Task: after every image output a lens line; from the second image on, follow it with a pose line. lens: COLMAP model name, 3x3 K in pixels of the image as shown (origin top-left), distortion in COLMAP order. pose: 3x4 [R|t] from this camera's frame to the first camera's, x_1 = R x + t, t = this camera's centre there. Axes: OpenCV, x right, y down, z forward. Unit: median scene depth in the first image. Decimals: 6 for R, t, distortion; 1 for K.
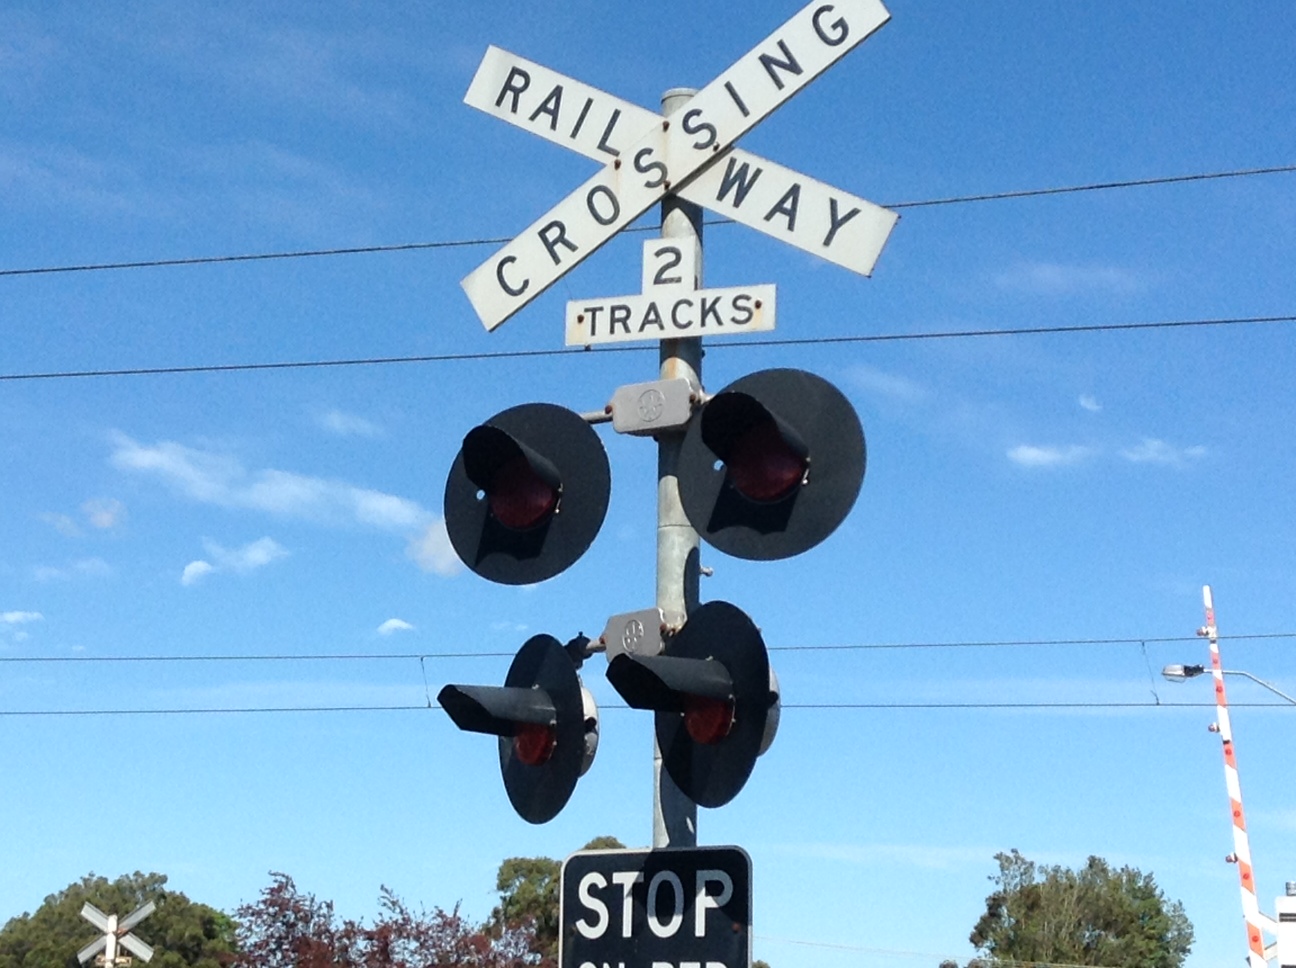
lens RADIAL K [[2537.0, 0, 648.0], [0, 2537.0, 484.0], [0, 0, 1]] dist [0.300782, 0.285782]
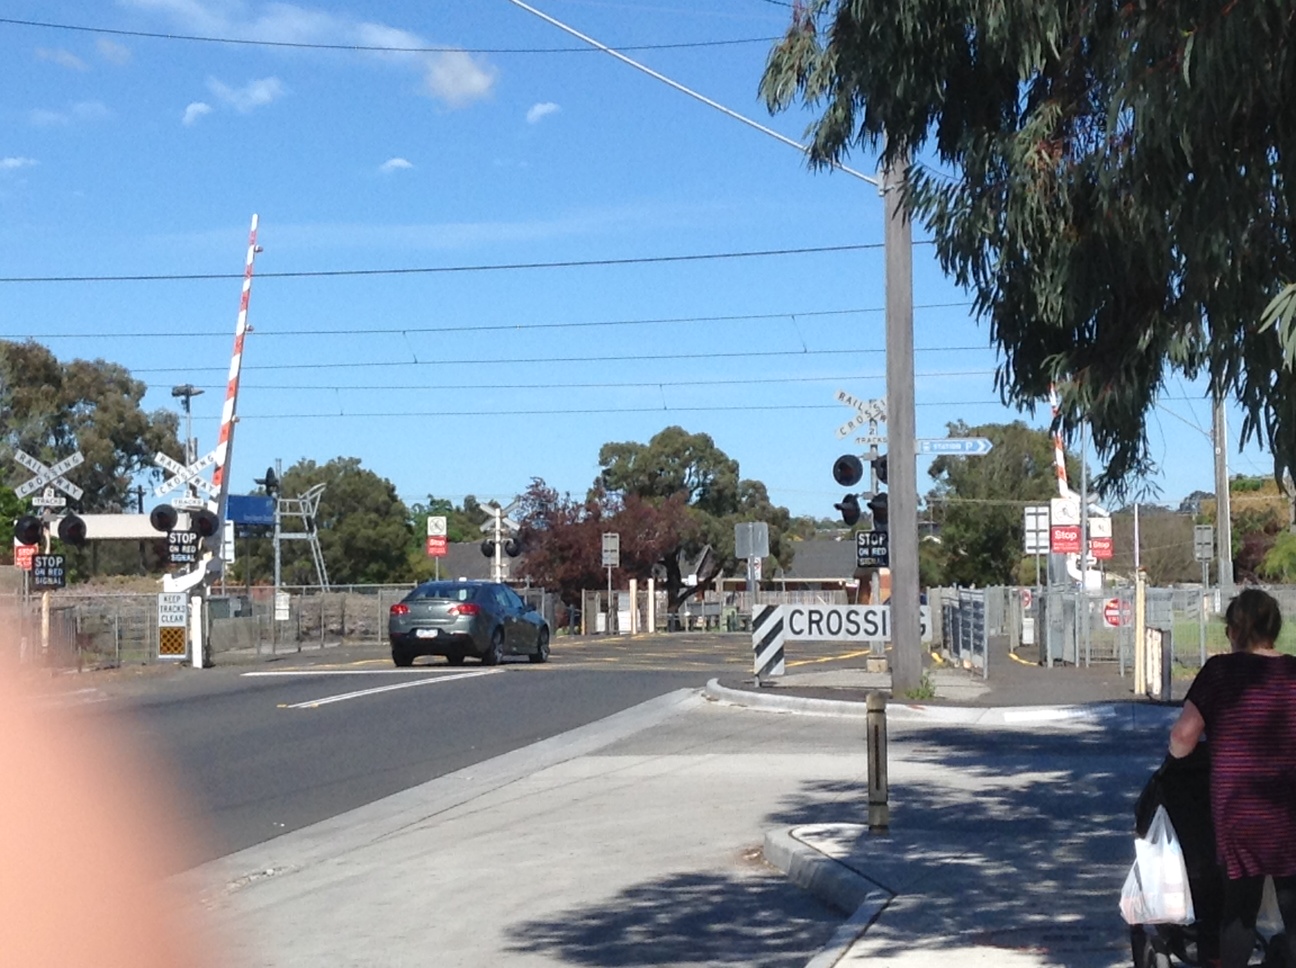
lens RADIAL K [[2782.2, 0, 648.0], [0, 2782.2, 484.0], [0, 0, 1]] dist [4.240462, 0.073965]
pose [[0.999814, -0.019233, 0.001156, -0.522307], [0.018725, 0.984049, 0.176908, -1.150085], [-0.004540, -0.176854, 0.984227, -5.538819]]
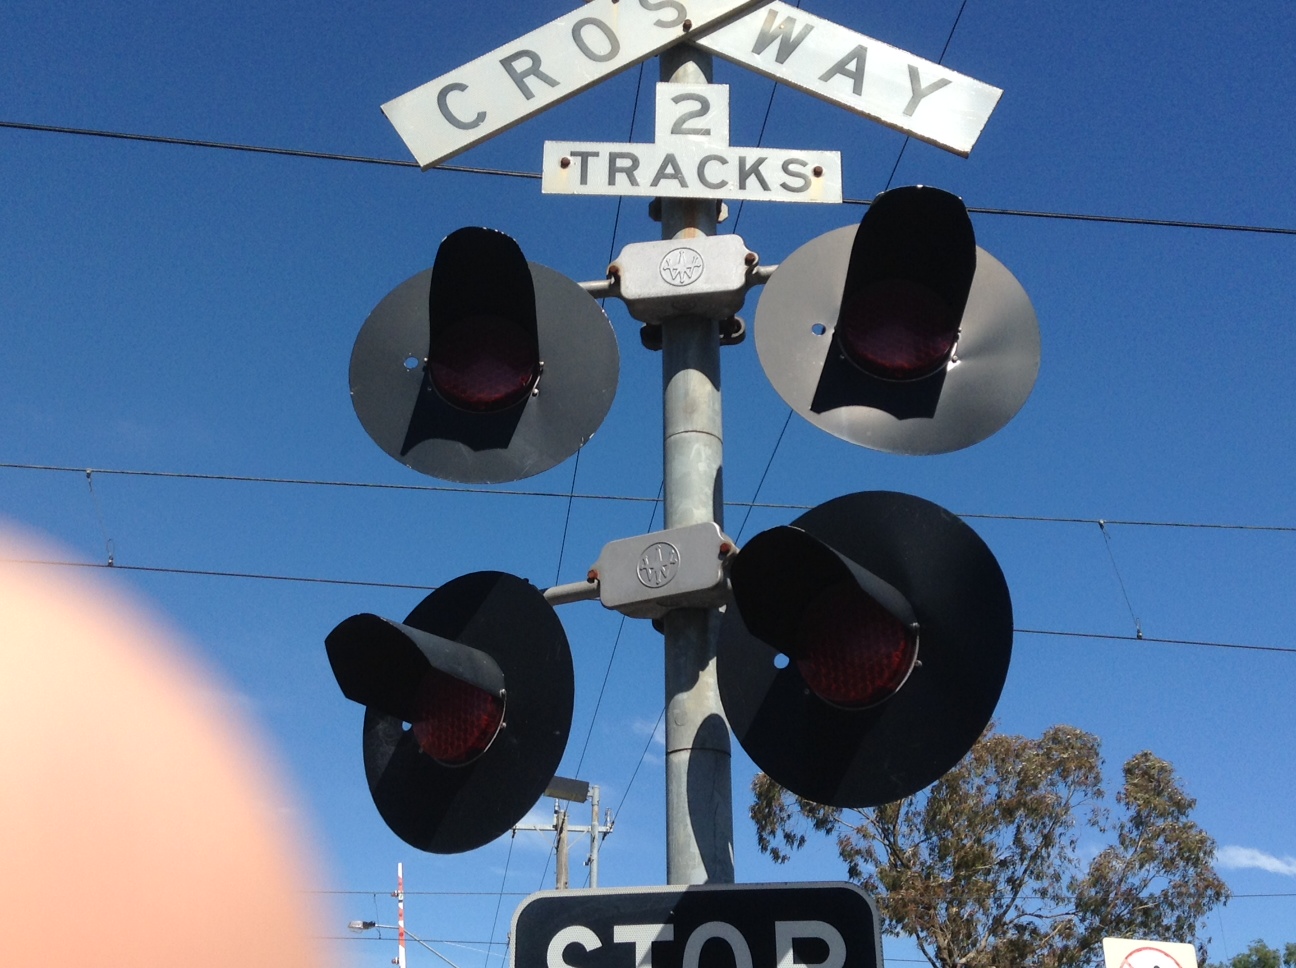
lens RADIAL K [[1529.4, 0, 648.0], [0, 1529.4, 484.0], [0, 0, 1]] dist [0.155514, -0.003317]
pose [[0.917396, 0.156863, 0.365757, -0.155468], [-0.077064, 0.971669, -0.223430, 0.125640], [-0.390443, 0.176787, 0.903494, 0.606638]]
